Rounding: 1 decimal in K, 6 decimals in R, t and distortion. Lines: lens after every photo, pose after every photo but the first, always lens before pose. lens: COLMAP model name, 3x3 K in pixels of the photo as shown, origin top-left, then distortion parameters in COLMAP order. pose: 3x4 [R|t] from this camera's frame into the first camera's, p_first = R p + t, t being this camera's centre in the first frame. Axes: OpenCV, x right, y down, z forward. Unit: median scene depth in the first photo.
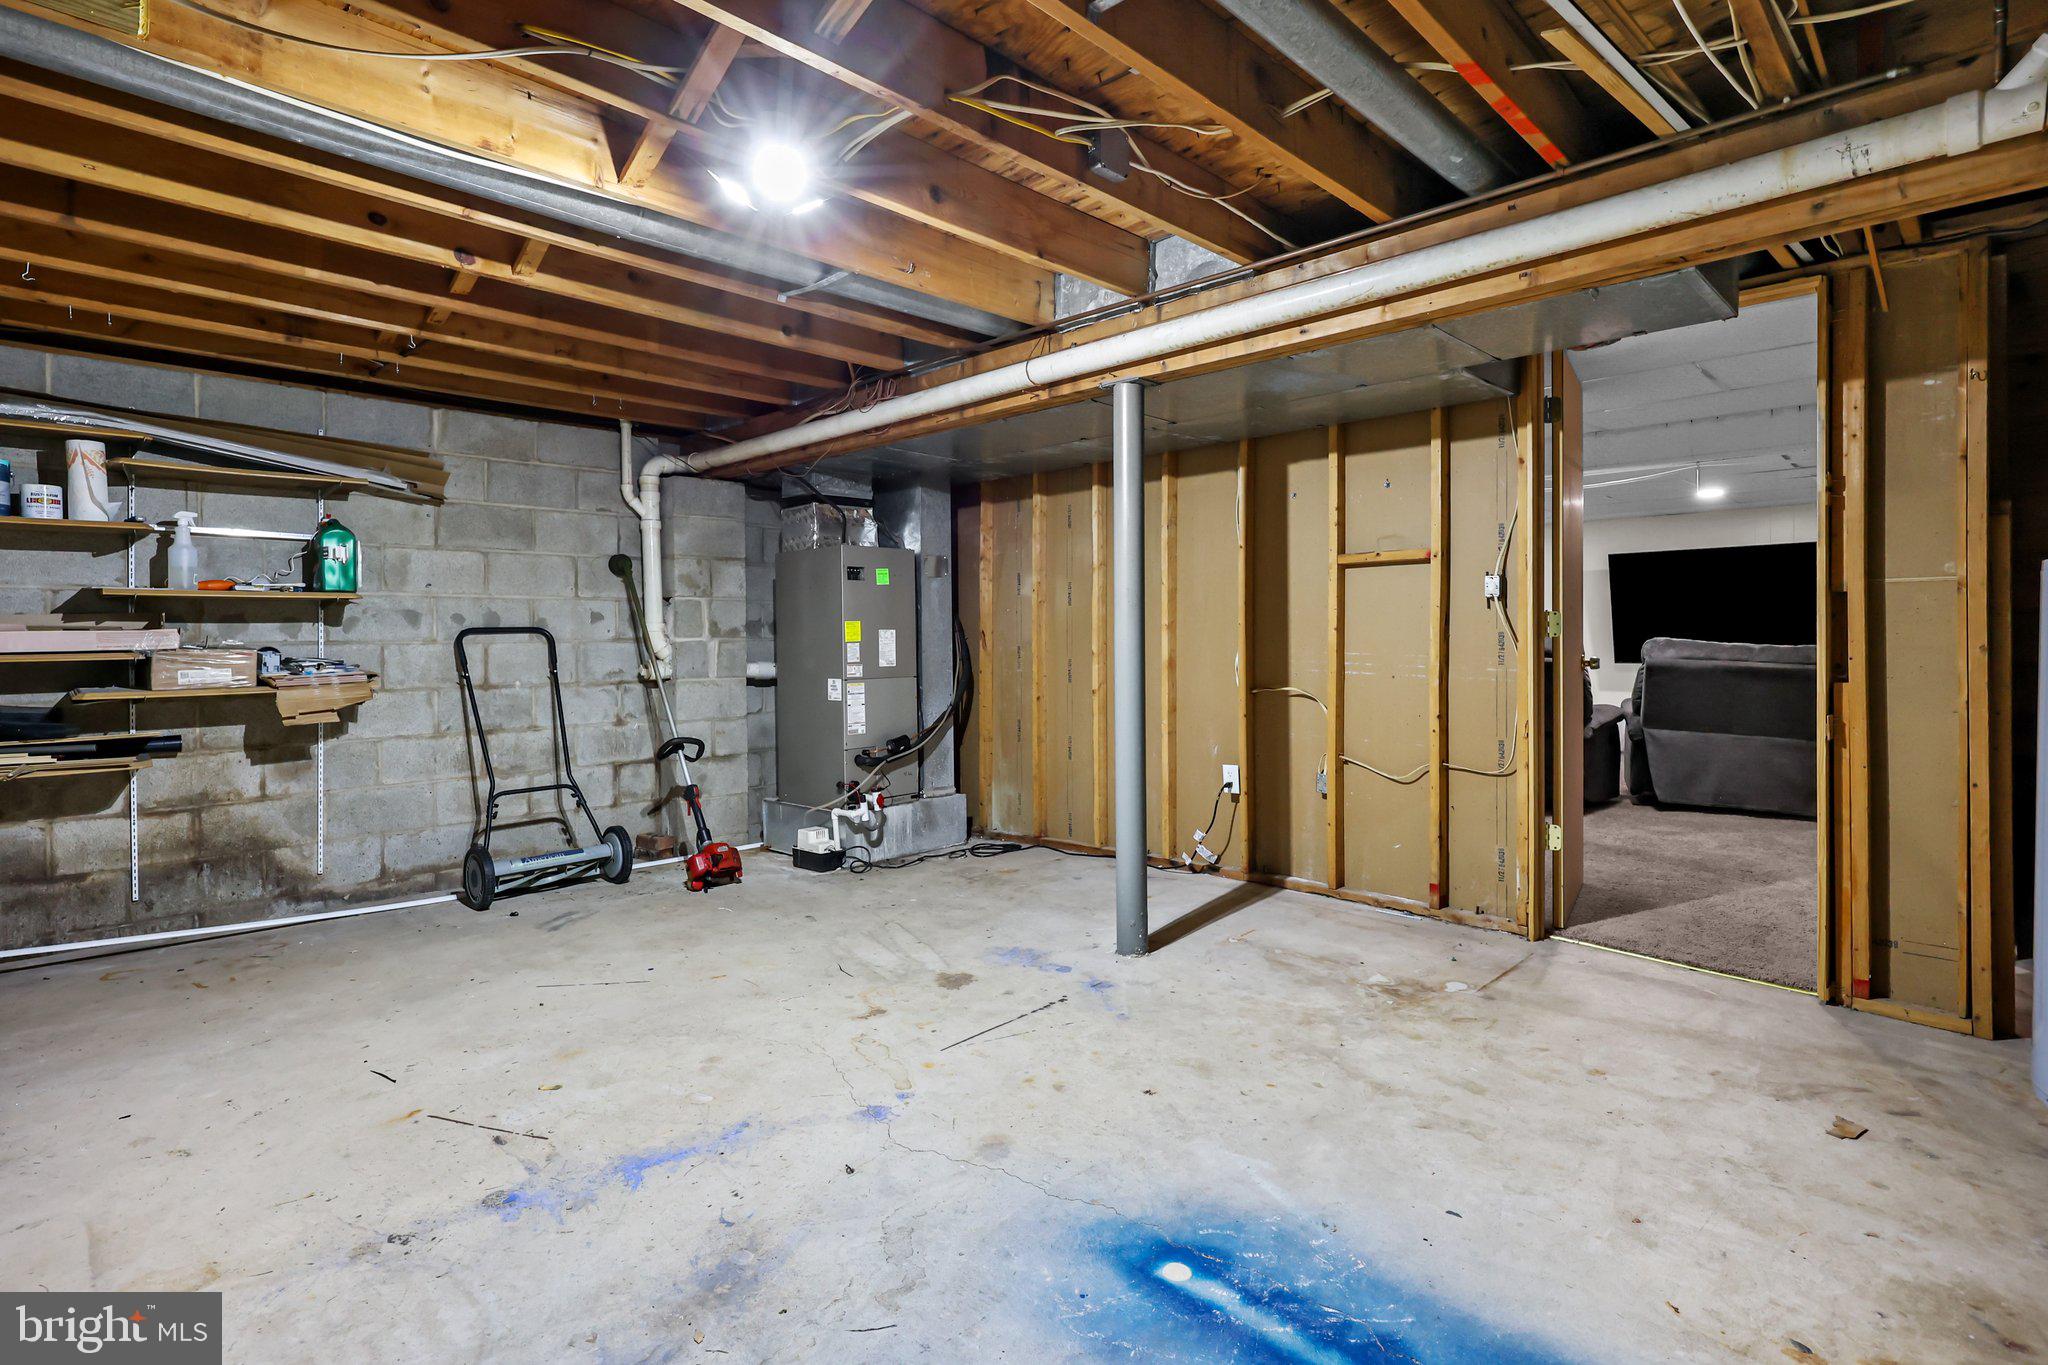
lens RADIAL K [[991.6, 0, 1053.4], [0, 991.6, 639.1], [0, 0, 1]] dist [0.001926, -0.000251]
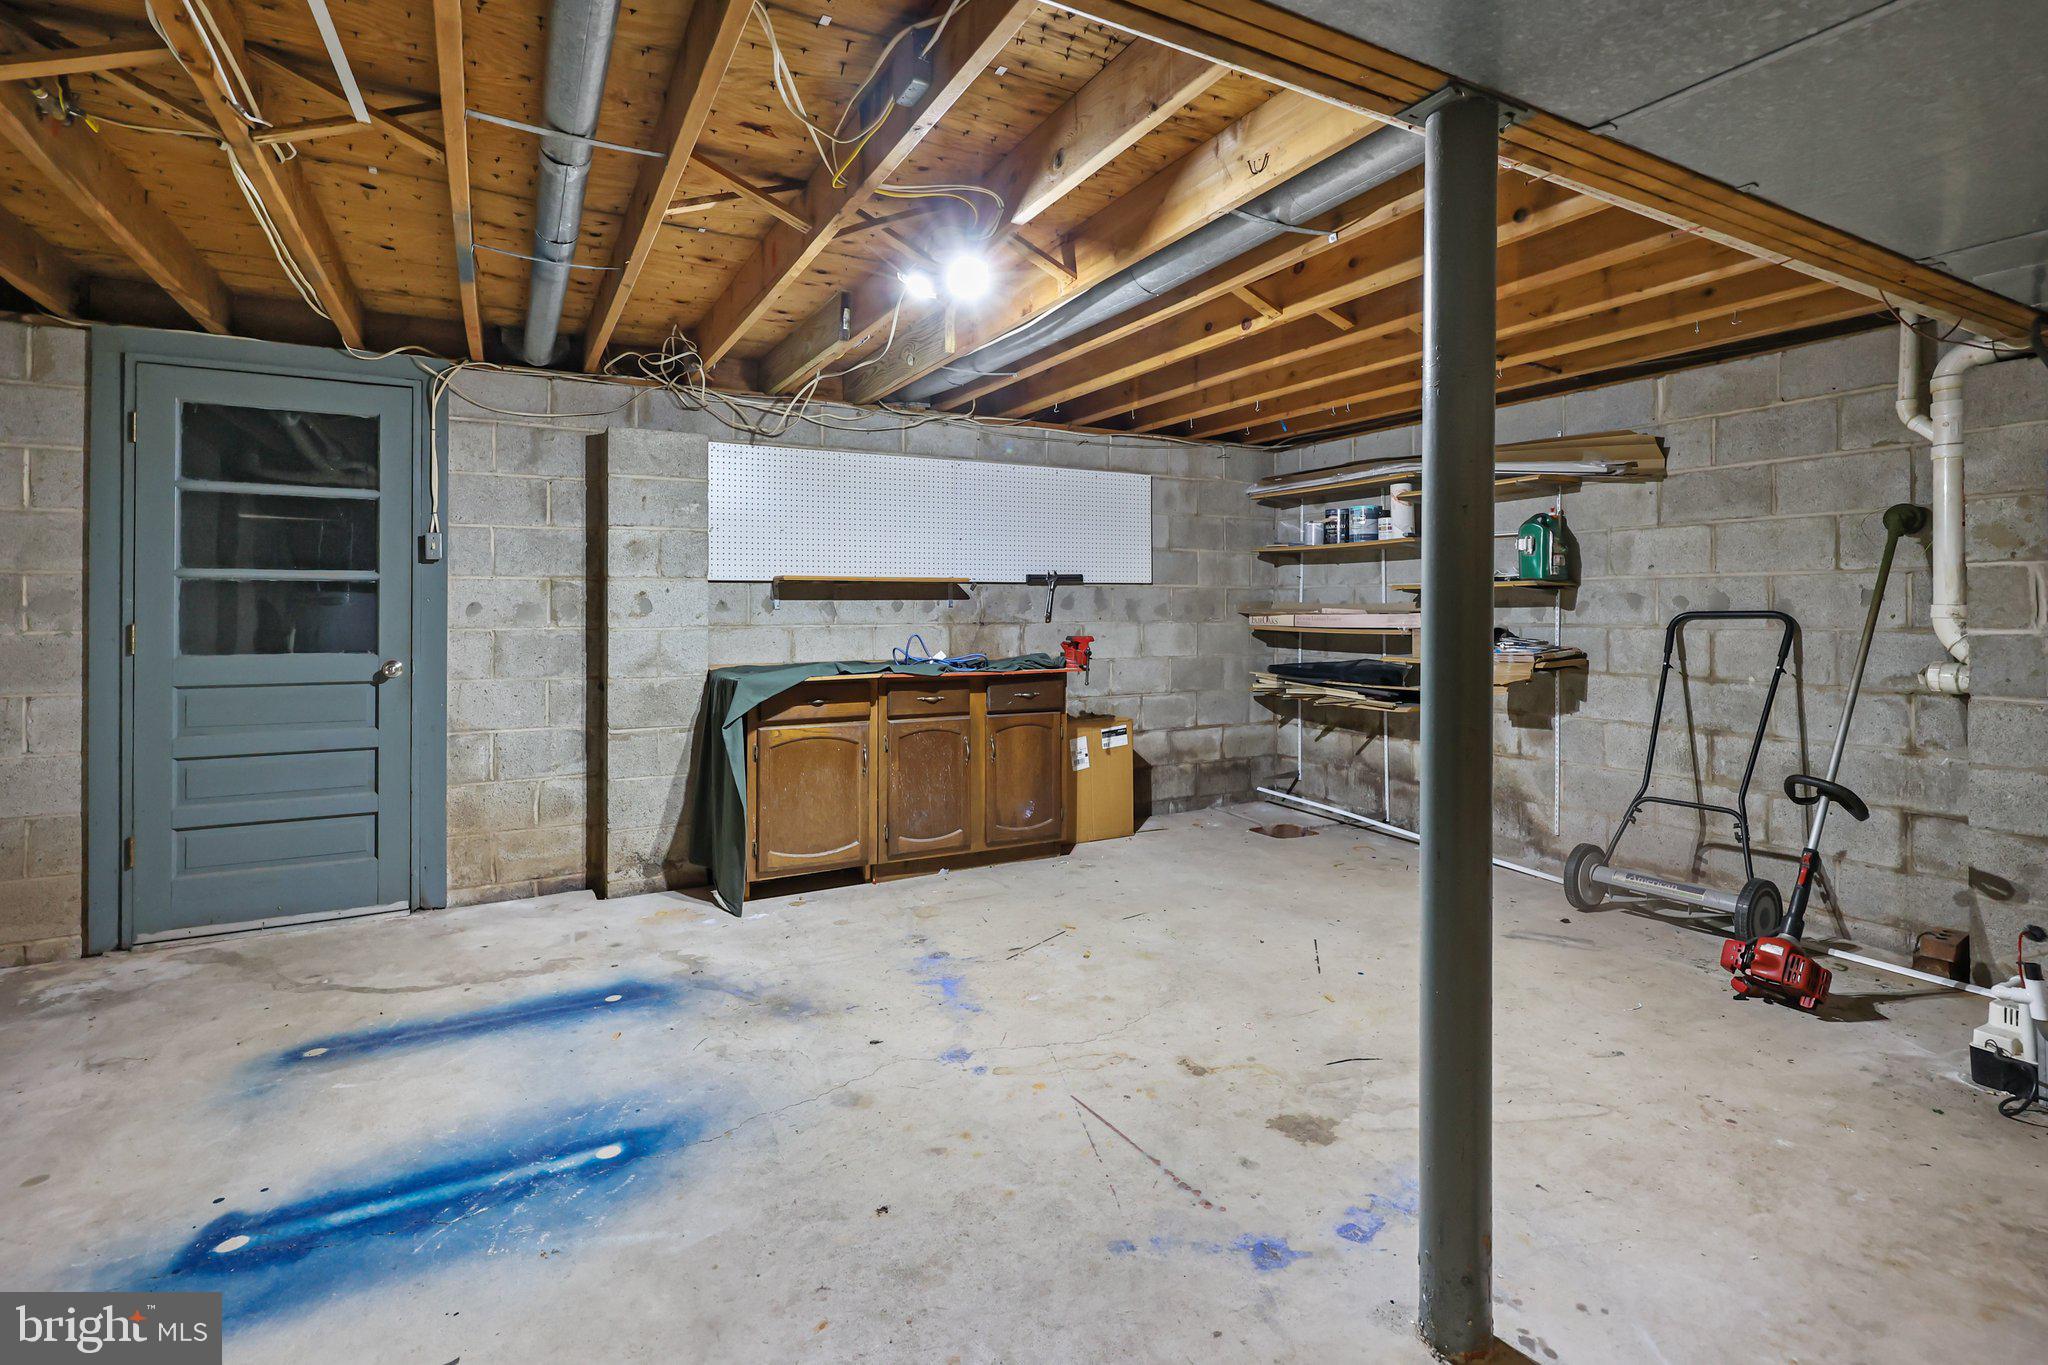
lens RADIAL K [[935.1, 0, 1001.0], [0, 935.1, 605.2], [0, 0, 1]] dist [0.001414, -0.000343]
pose [[-0.299697, 0.002640, -0.954031, 0.453032], [-0.000095, 0.999996, 0.002797, -0.022118], [0.954034, 0.000929, -0.299696, 0.752269]]
